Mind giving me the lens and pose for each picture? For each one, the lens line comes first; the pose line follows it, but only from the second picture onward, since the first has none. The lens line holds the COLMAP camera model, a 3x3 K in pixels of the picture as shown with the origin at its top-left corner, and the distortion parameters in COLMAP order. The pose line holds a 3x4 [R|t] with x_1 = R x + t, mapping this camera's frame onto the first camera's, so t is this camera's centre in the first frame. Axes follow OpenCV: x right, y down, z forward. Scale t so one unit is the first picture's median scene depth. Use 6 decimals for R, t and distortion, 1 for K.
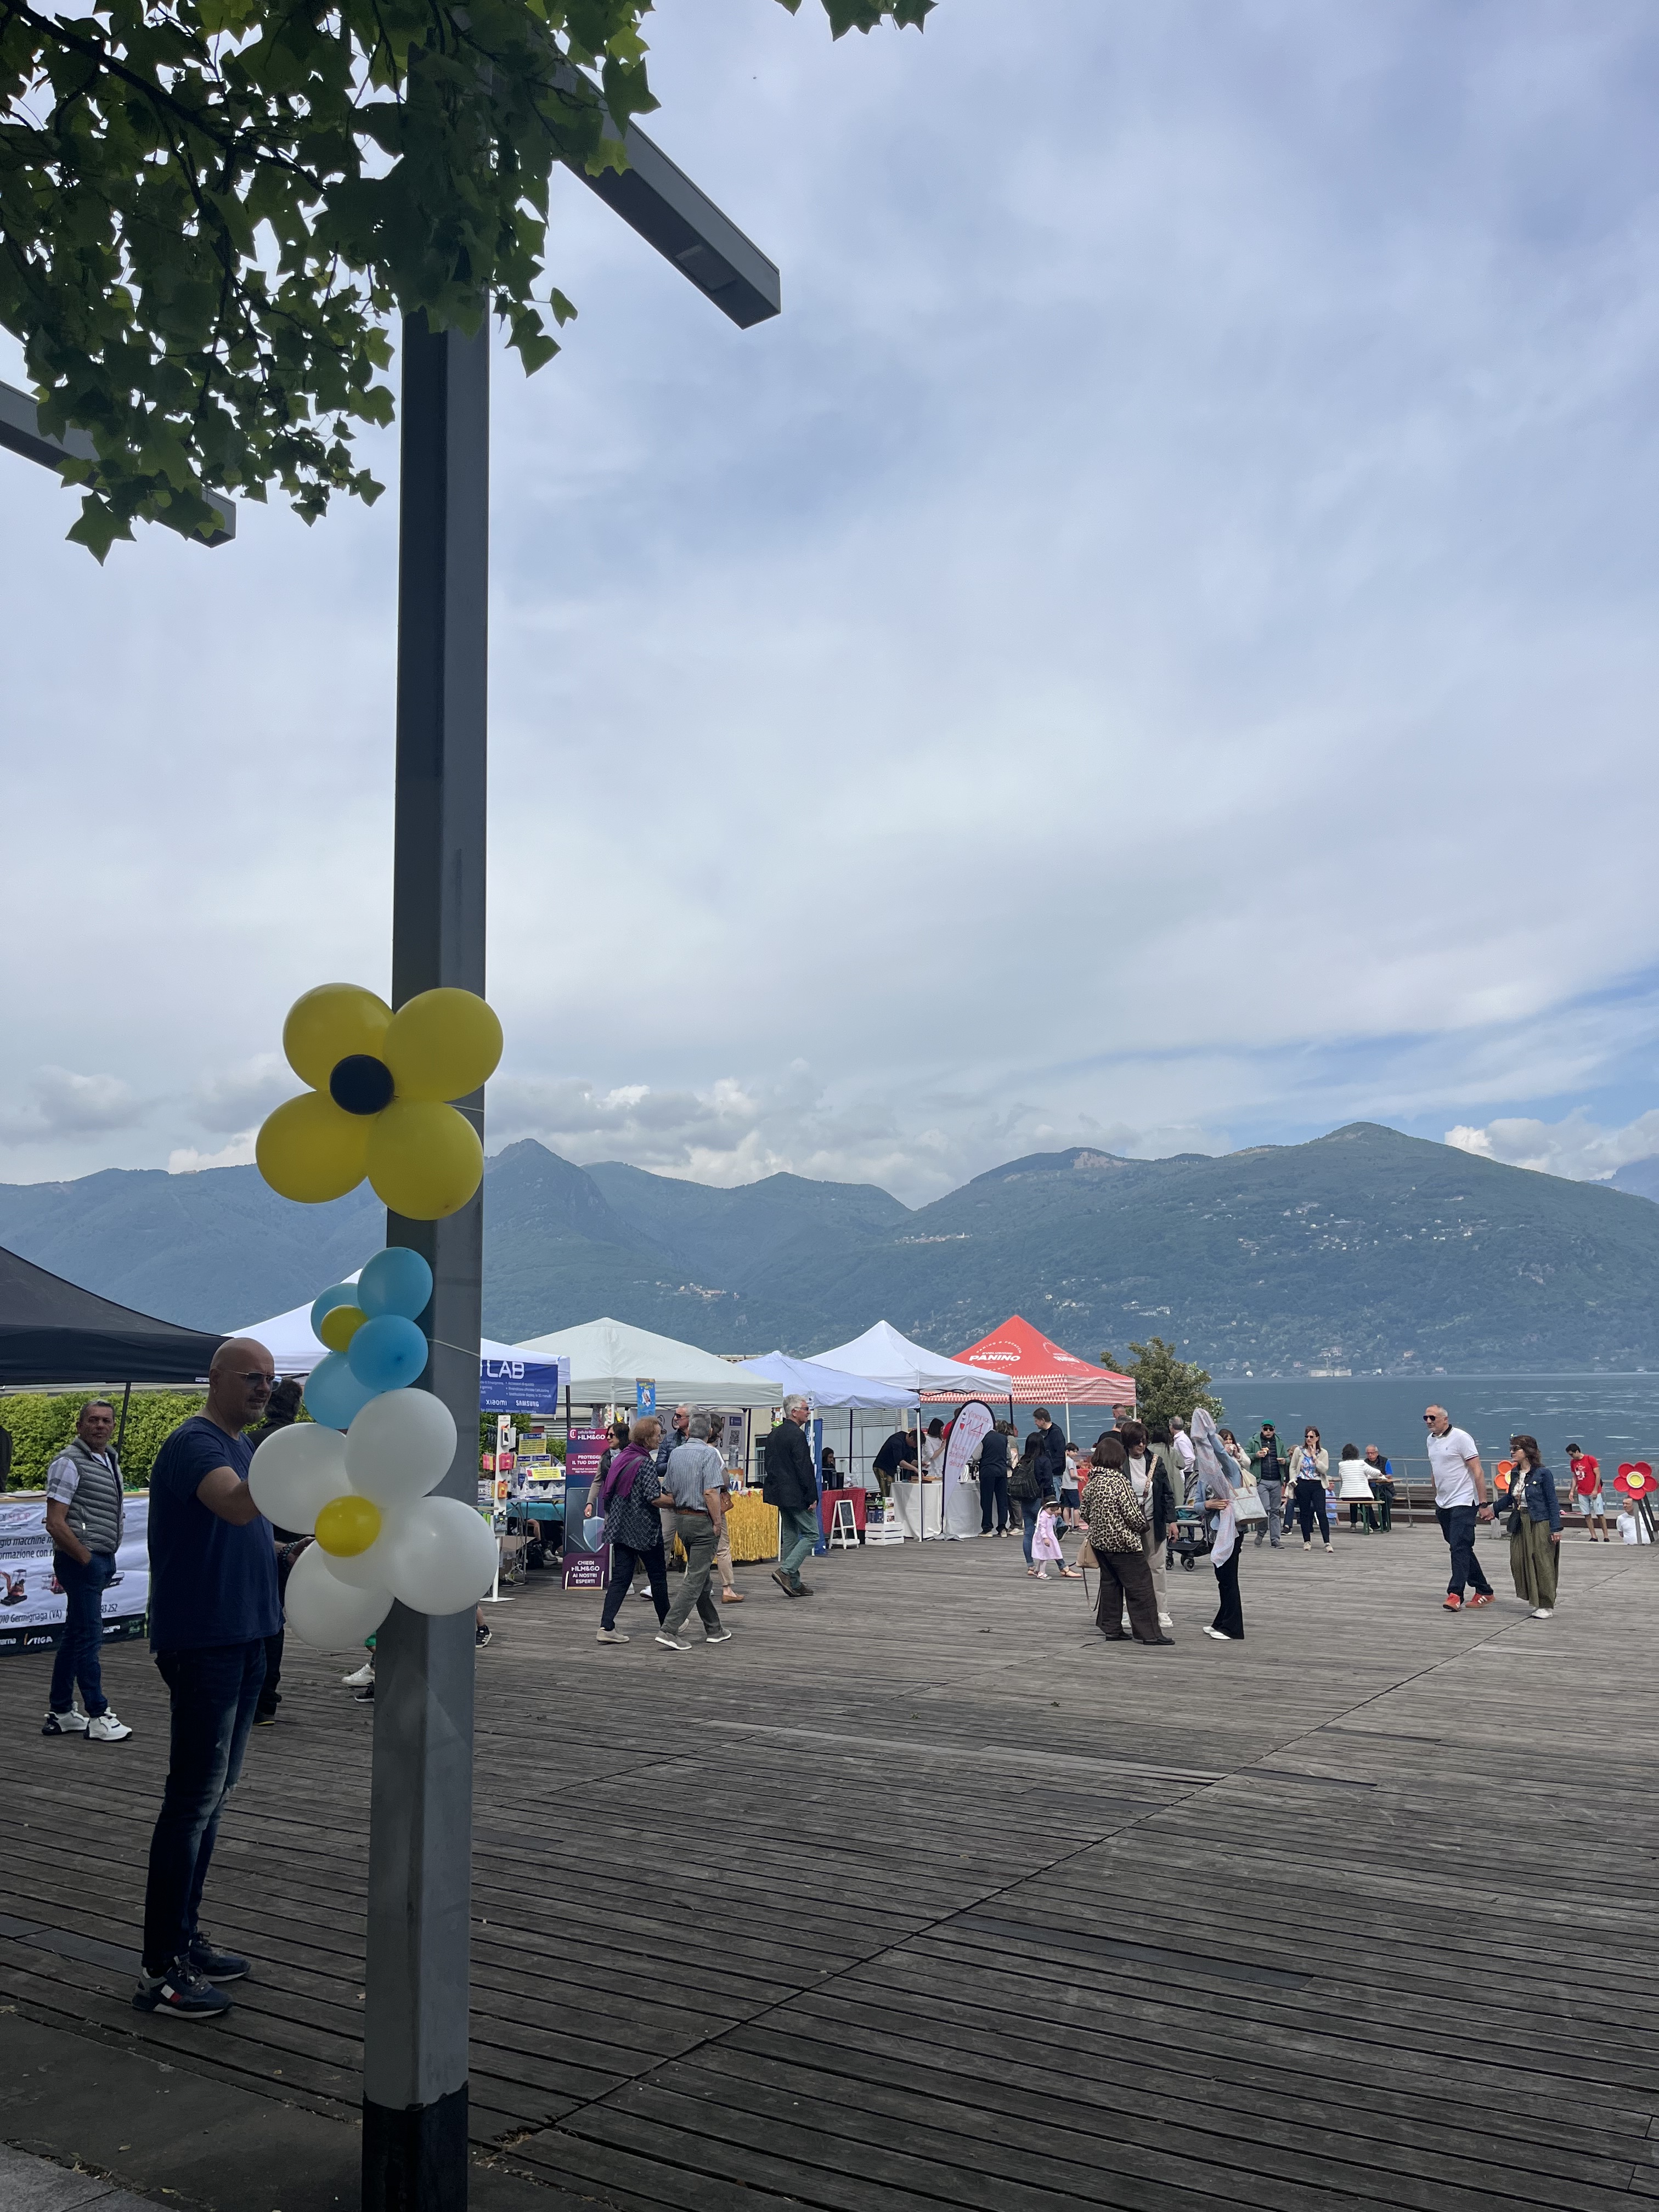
lens RADIAL K [[1730.0, 0, 829.5], [0, 1730.0, 1106.0], [0, 0, 1]] dist [0.123423, -0.175368]
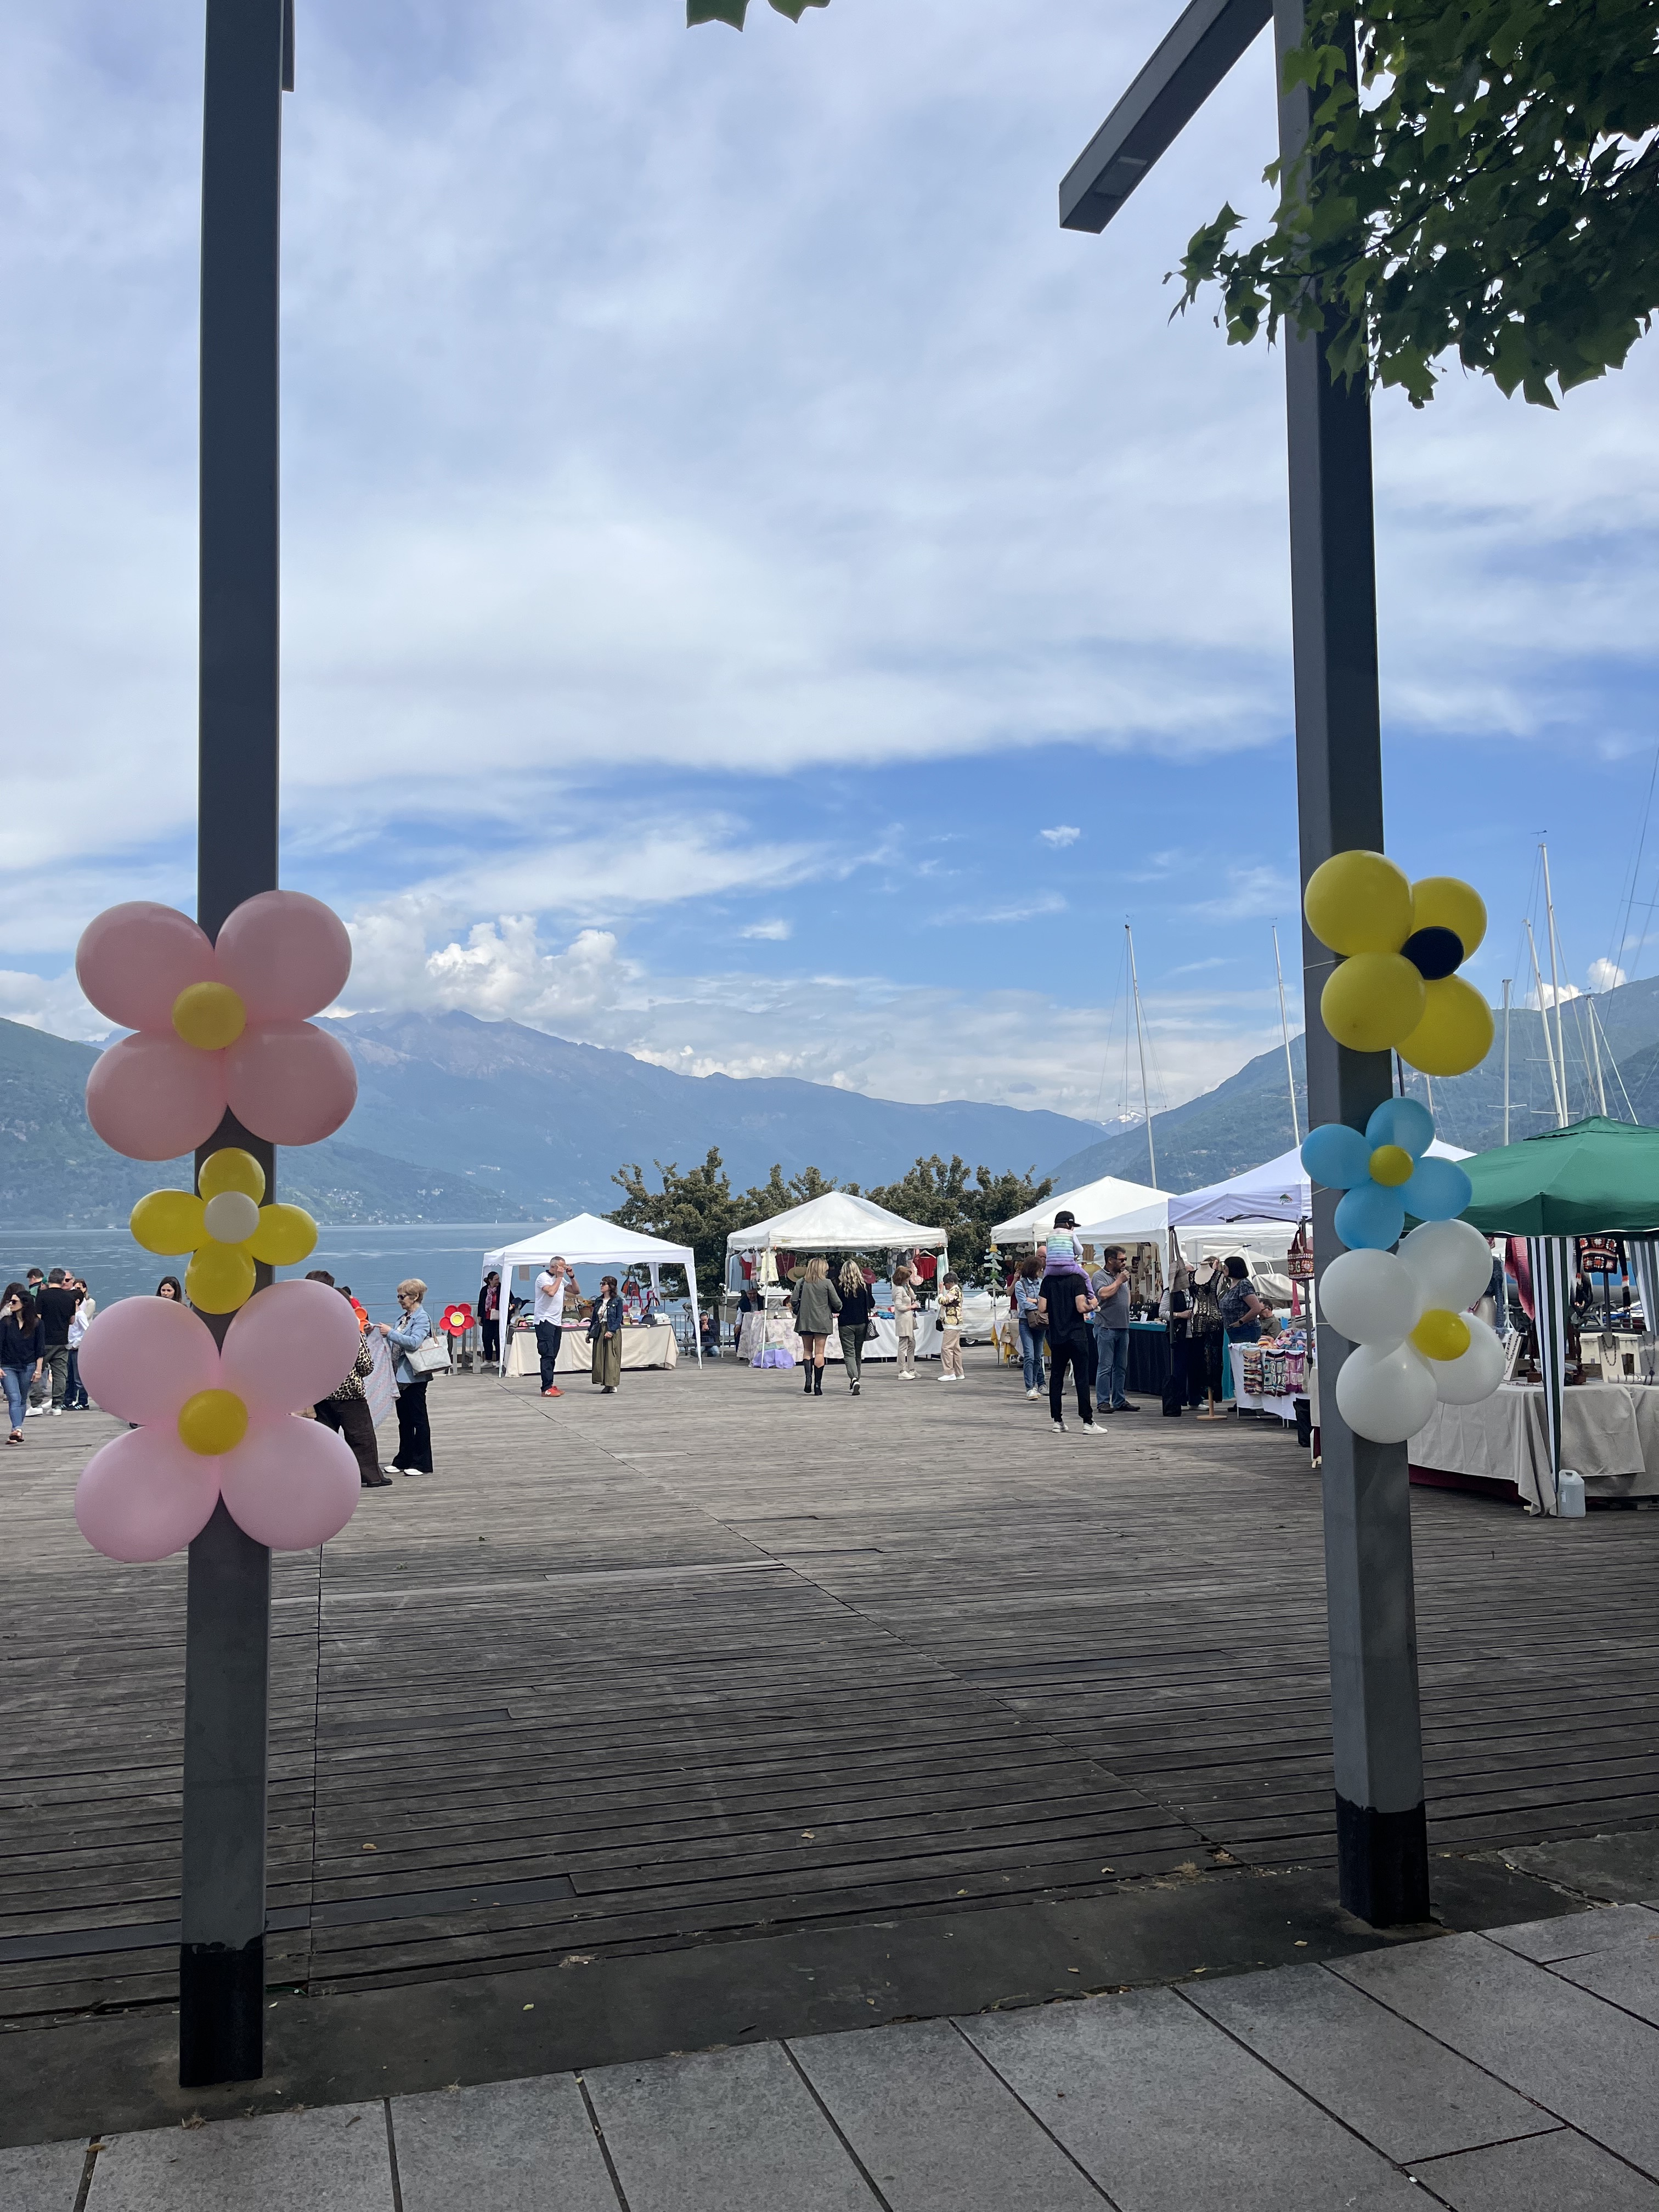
lens RADIAL K [[1730.0, 0, 829.5], [0, 1730.0, 1106.0], [0, 0, 1]] dist [0.123423, -0.175368]
pose [[0.634613, 0.061373, 0.770389, -0.989814], [-0.122076, 0.992288, 0.021511, 0.075717], [-0.763128, -0.107697, 0.637211, 0.395401]]
